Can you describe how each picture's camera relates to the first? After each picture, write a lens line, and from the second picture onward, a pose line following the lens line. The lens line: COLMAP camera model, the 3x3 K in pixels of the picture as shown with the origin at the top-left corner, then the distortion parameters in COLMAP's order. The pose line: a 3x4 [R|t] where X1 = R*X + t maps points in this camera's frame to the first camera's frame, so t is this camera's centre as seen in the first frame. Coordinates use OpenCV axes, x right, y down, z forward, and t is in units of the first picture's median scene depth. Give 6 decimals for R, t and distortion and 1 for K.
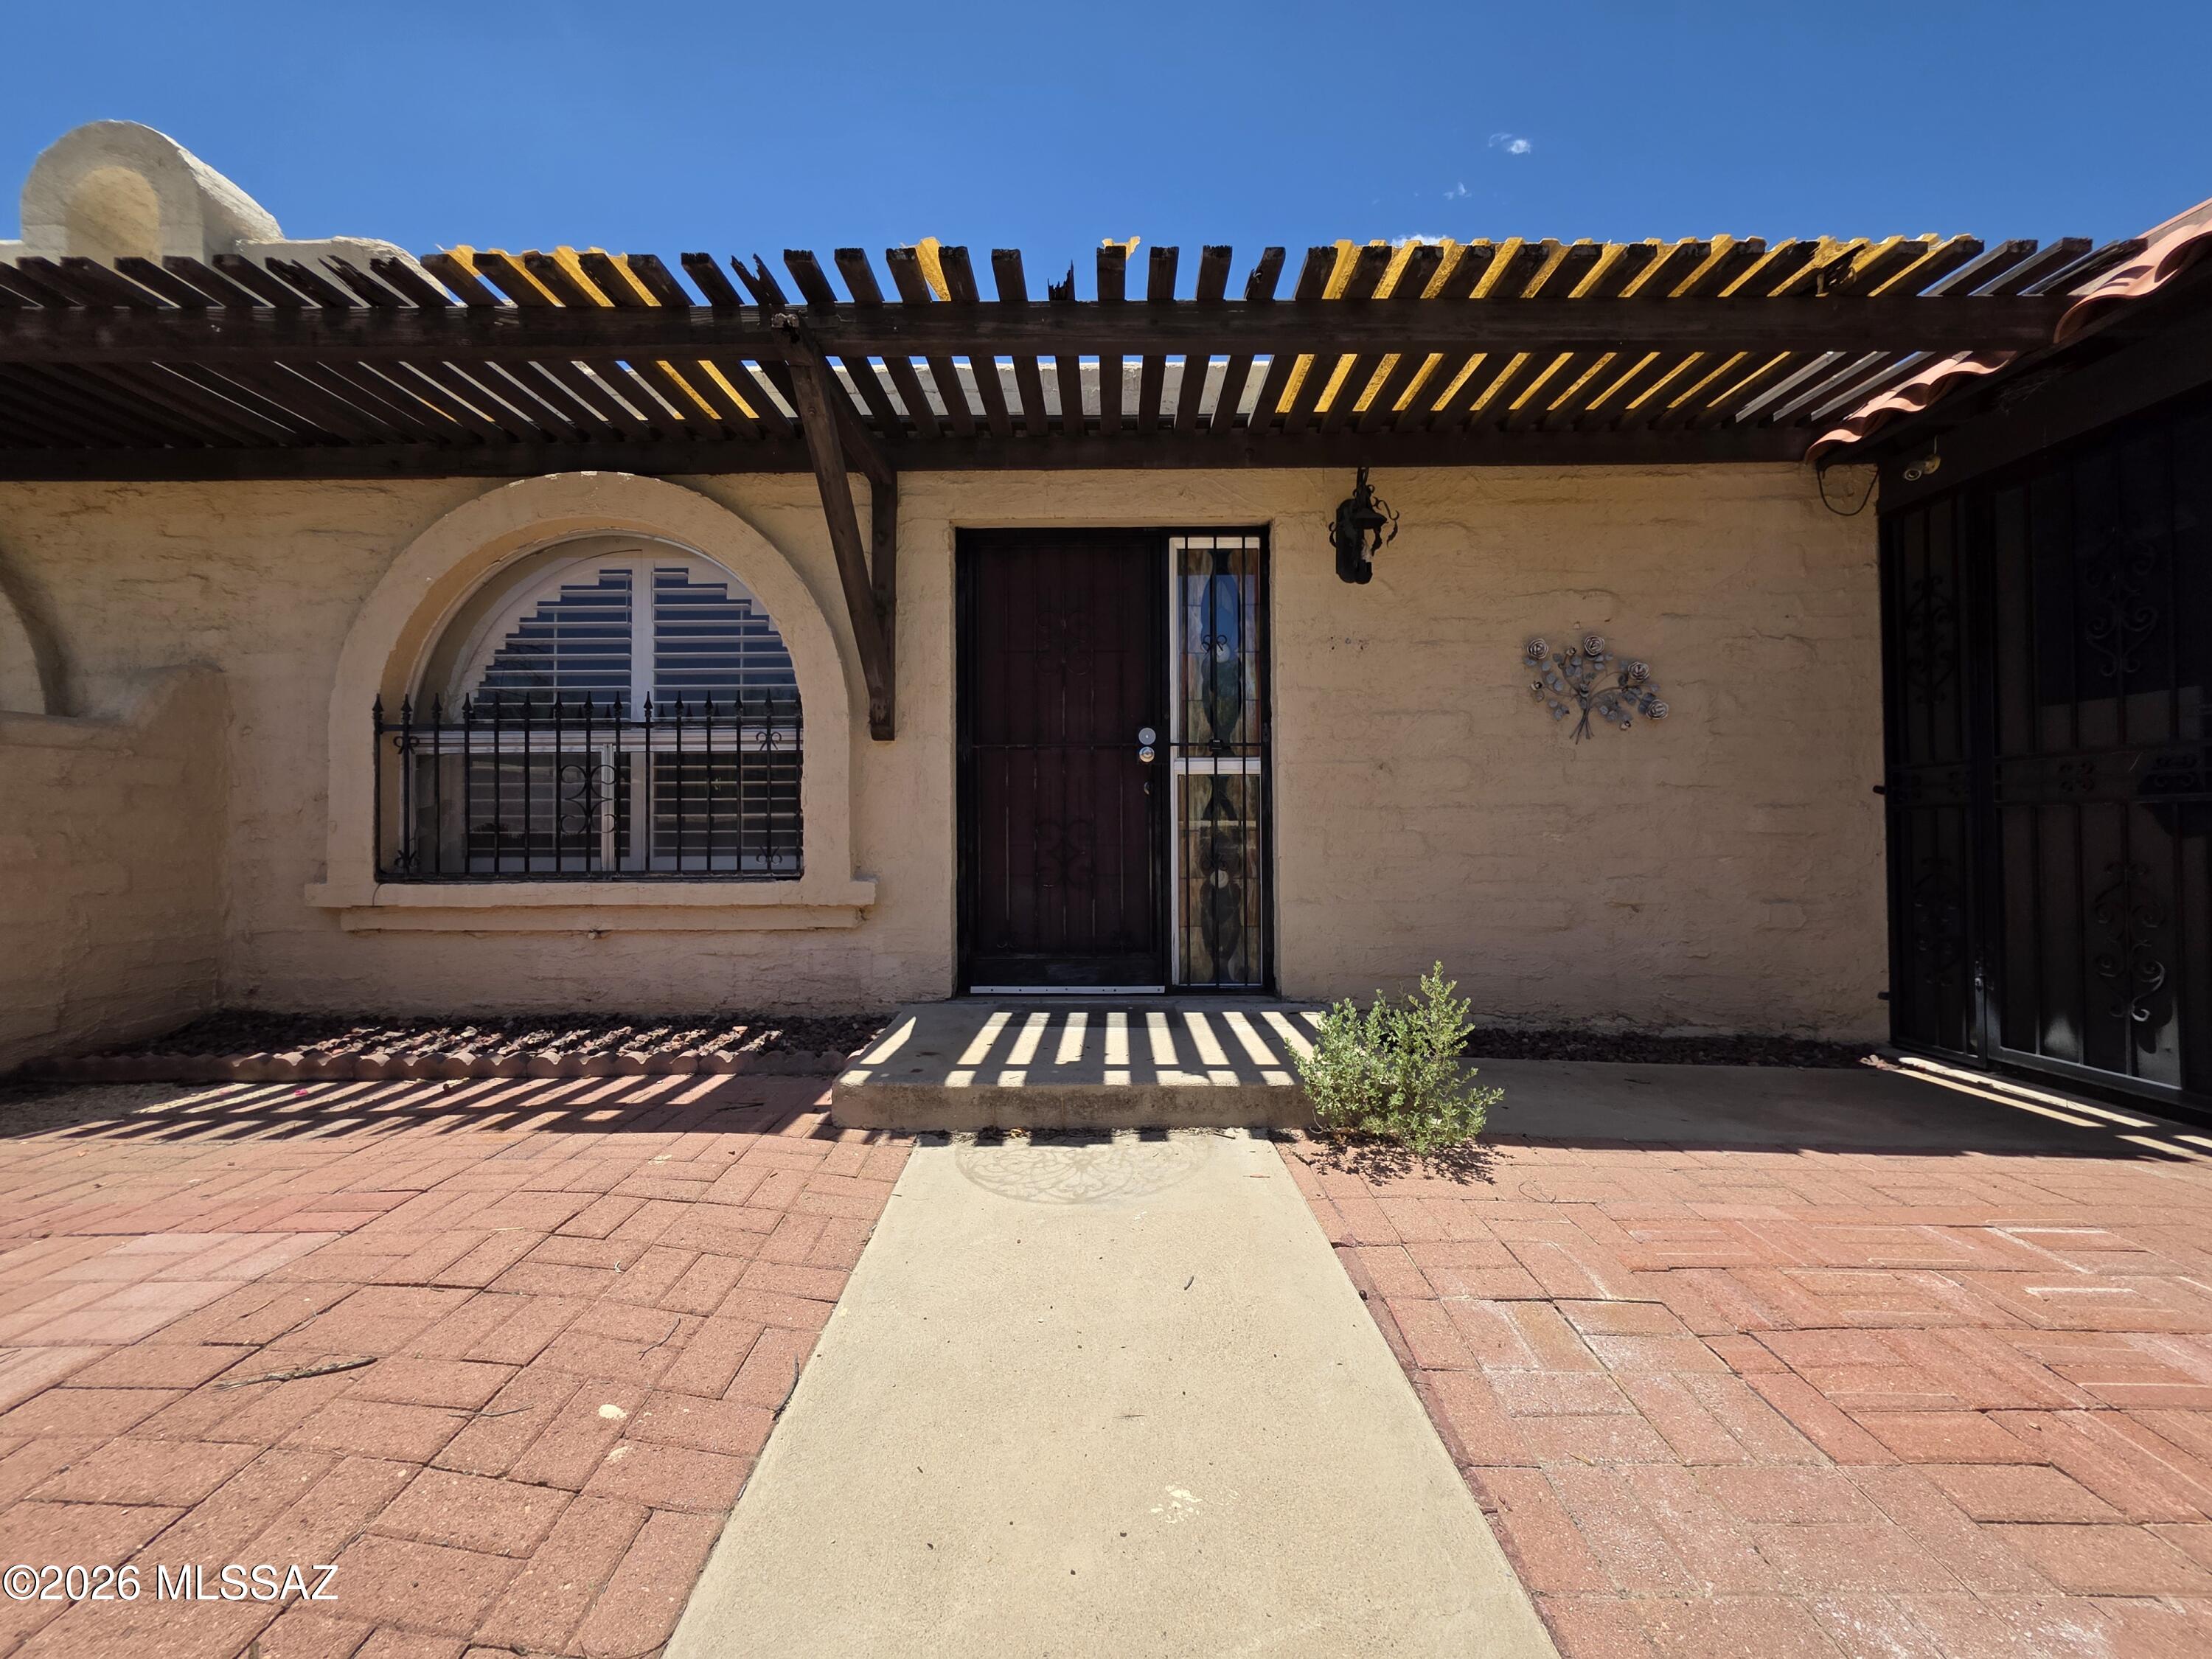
lens RADIAL K [[885.5, 0, 1099.3], [0, 885.5, 826.6], [0, 0, 1]] dist [0.002421, -0.000006]
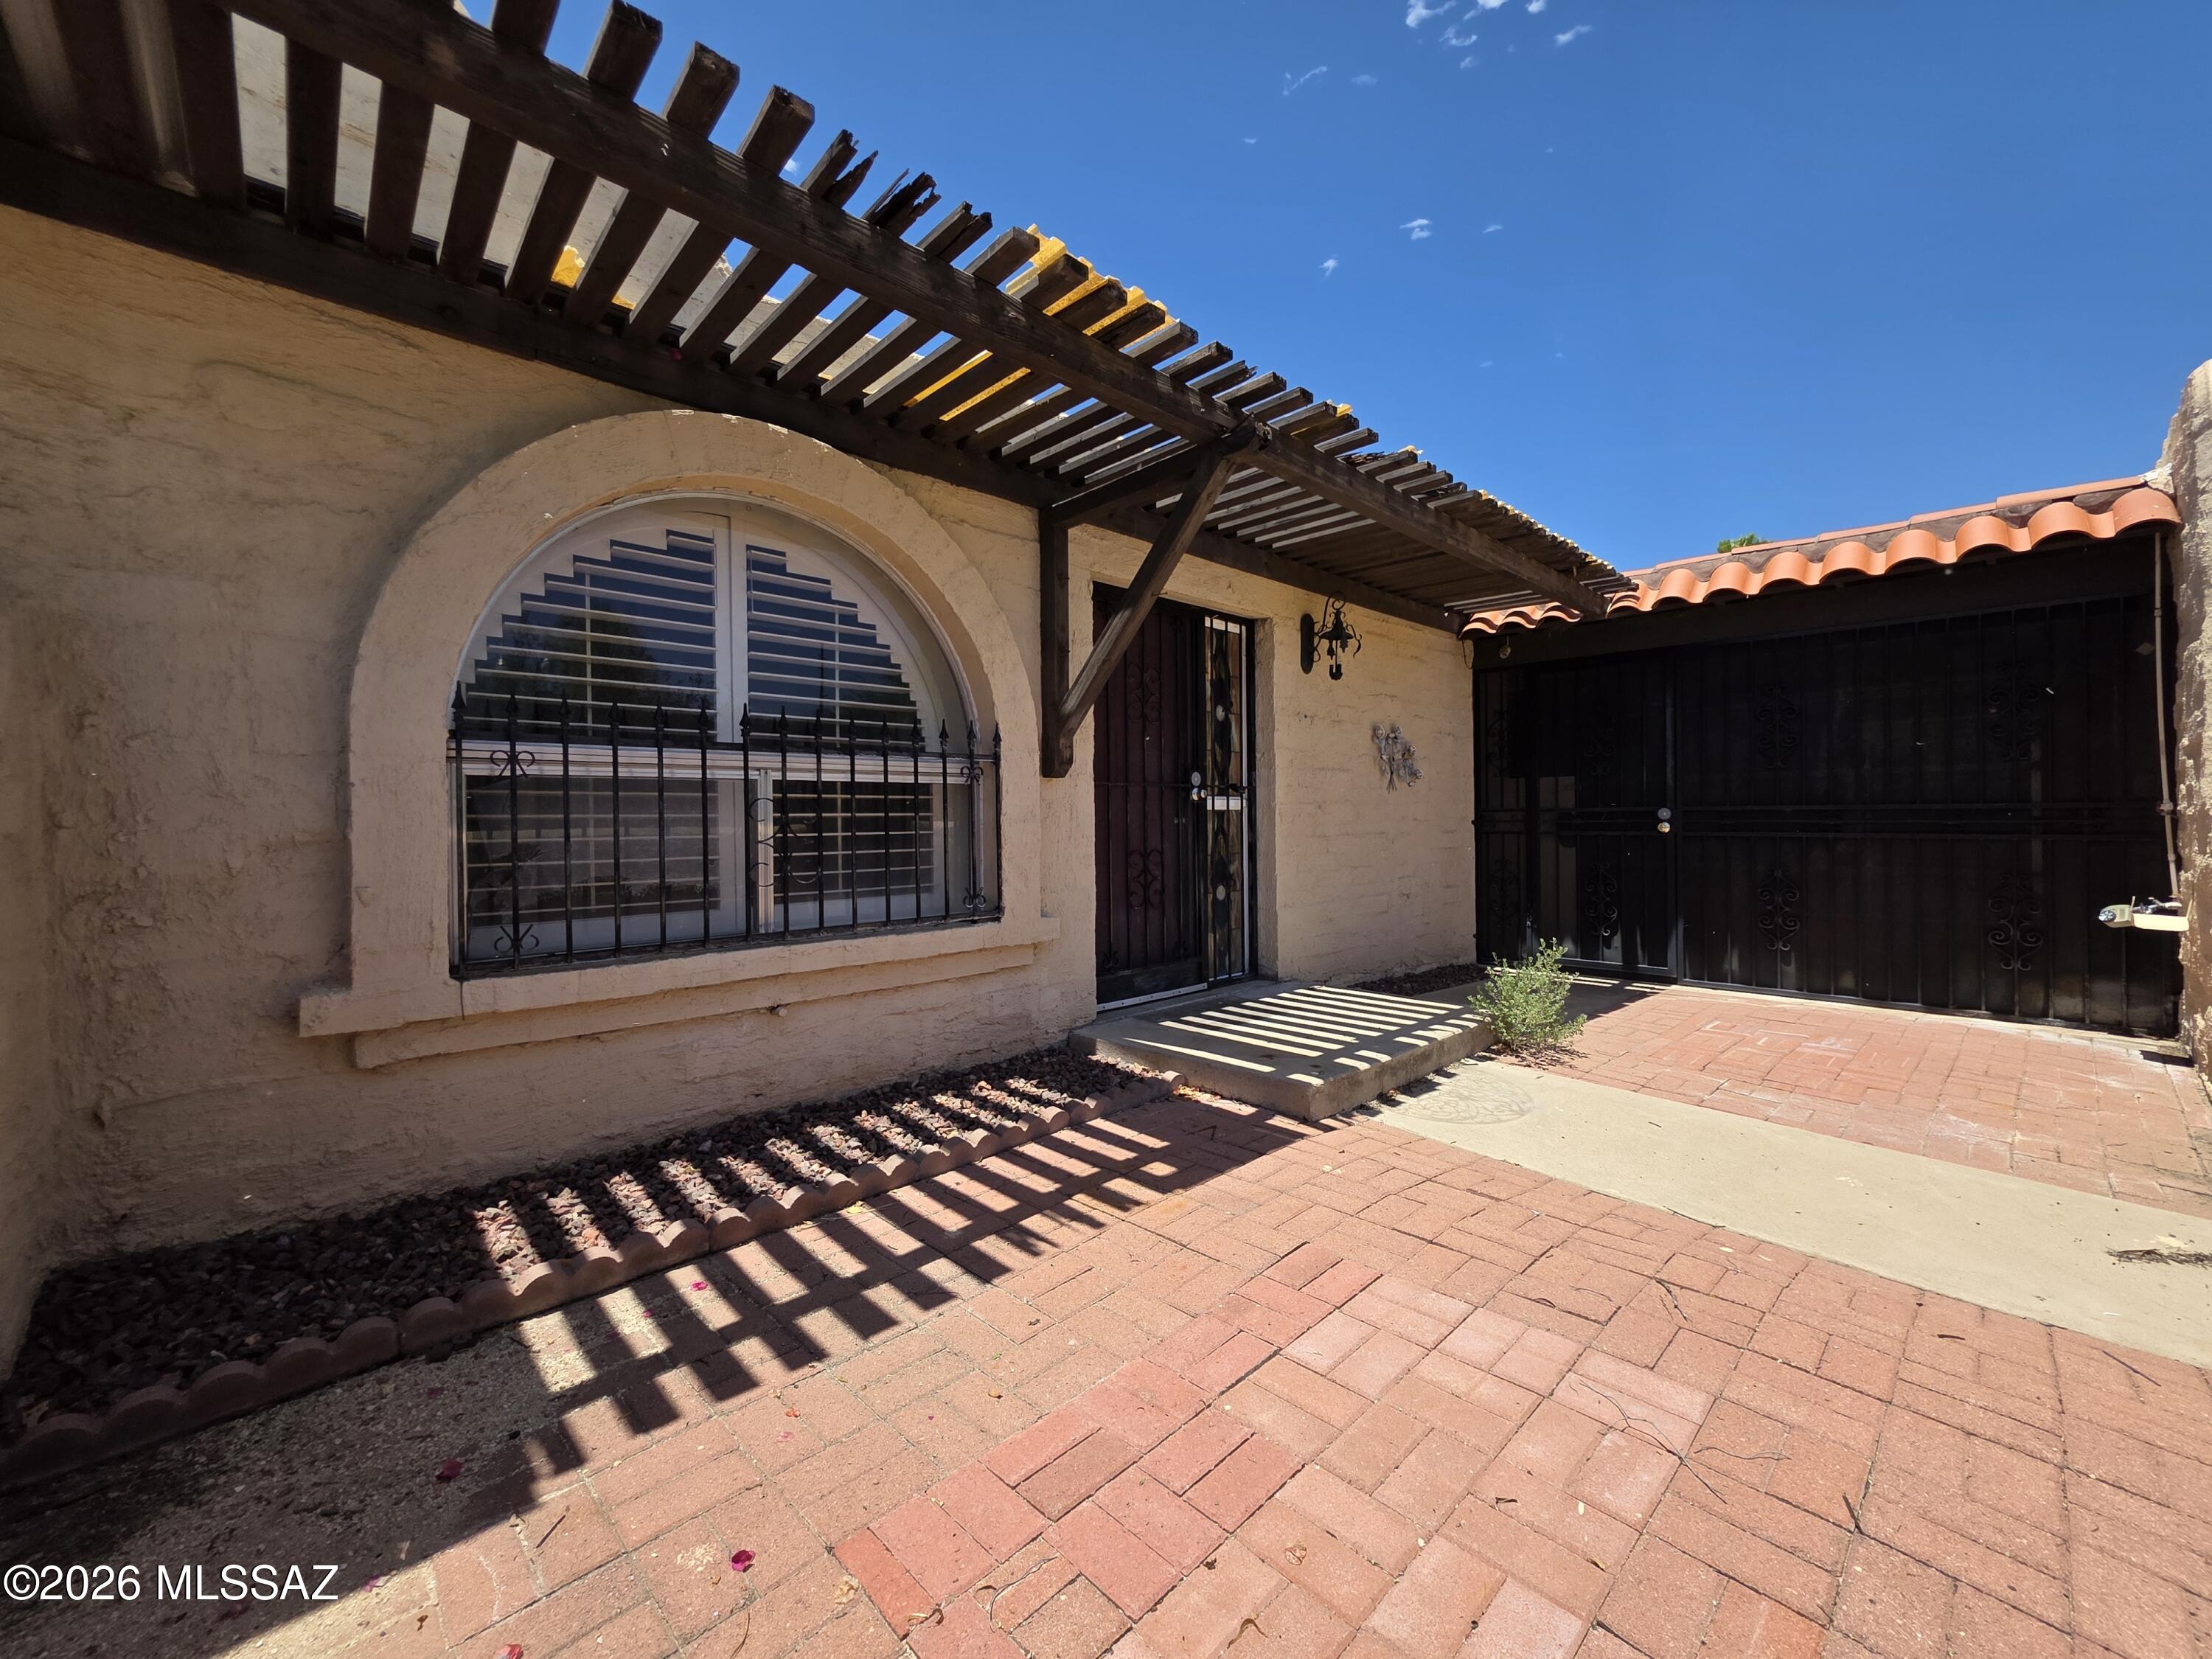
lens RADIAL K [[885.5, 0, 1100.9], [0, 885.5, 827.4], [0, 0, 1]] dist [0.002421, -0.000006]
pose [[0.718606, -0.008475, 0.695366, -0.914874], [-0.000997, 0.999912, 0.013217, -0.053858], [-0.695417, -0.010191, 0.718534, 0.227669]]
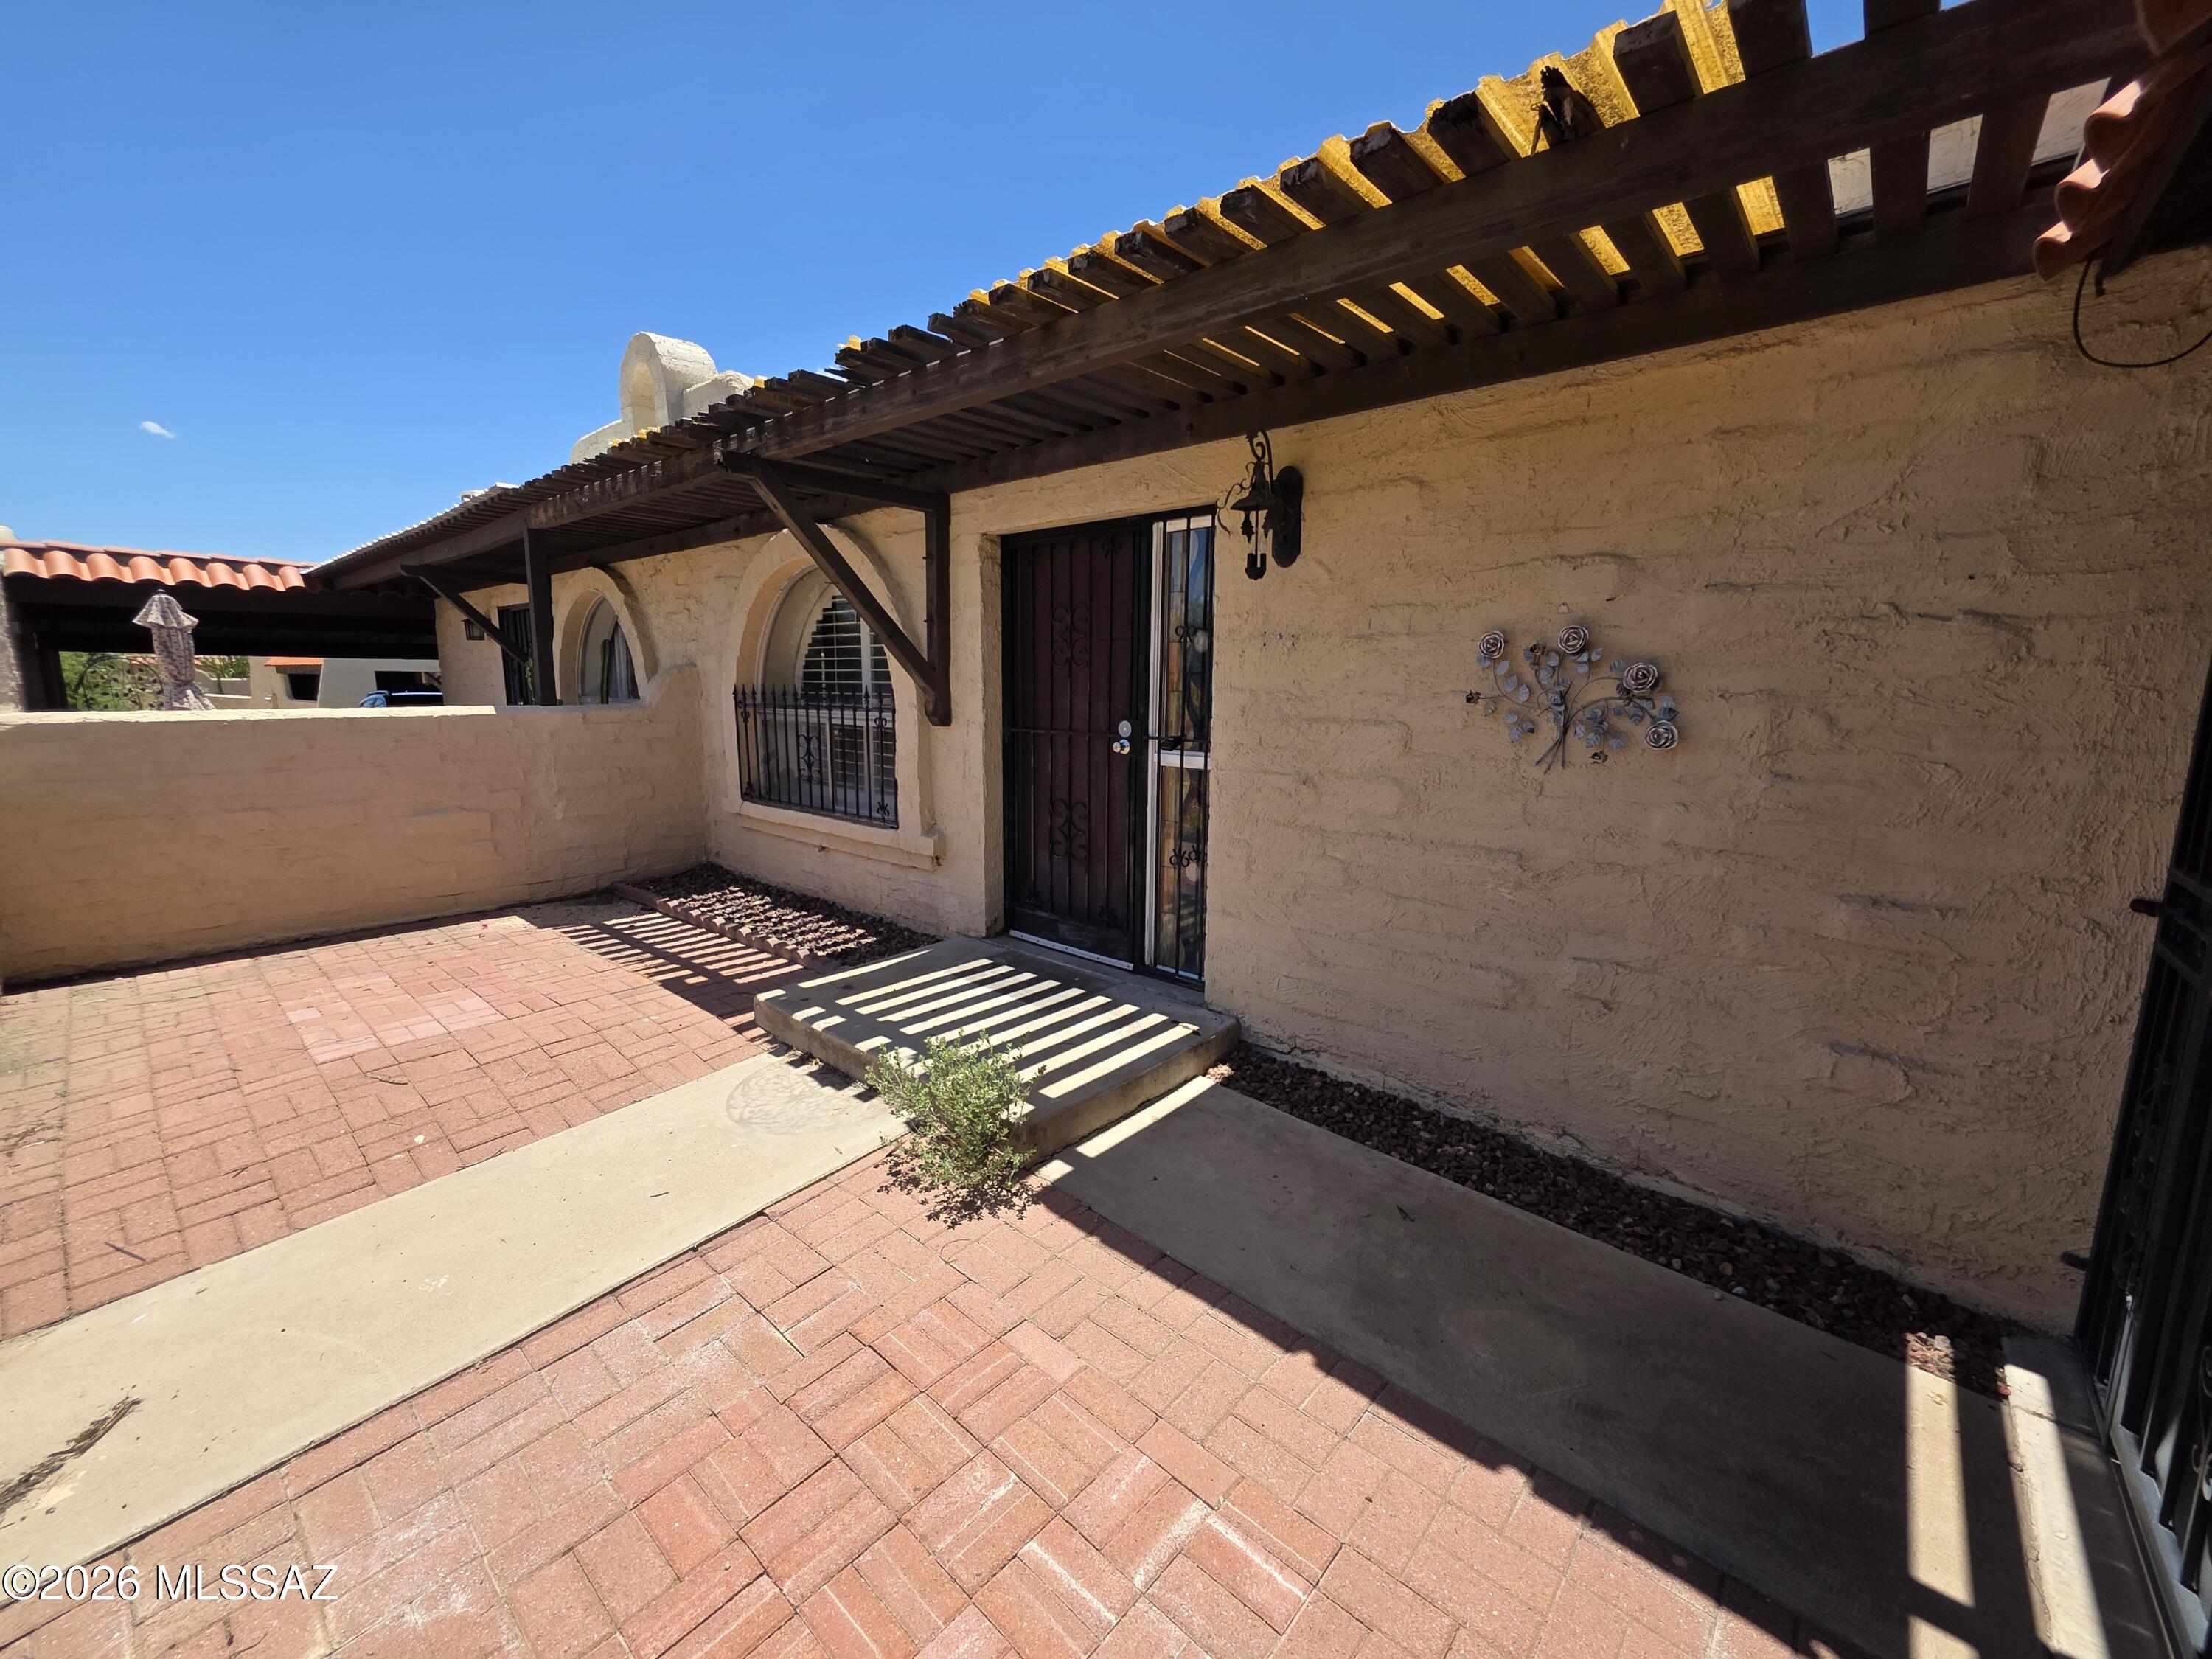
lens RADIAL K [[885.5, 0, 1101.2], [0, 885.5, 825.8], [0, 0, 1]] dist [0.002421, -0.000006]
pose [[0.758148, 0.117044, -0.641492, 0.735199], [-0.005060, 0.984786, 0.173700, -0.176505], [0.652063, -0.128444, 0.747205, 0.203190]]
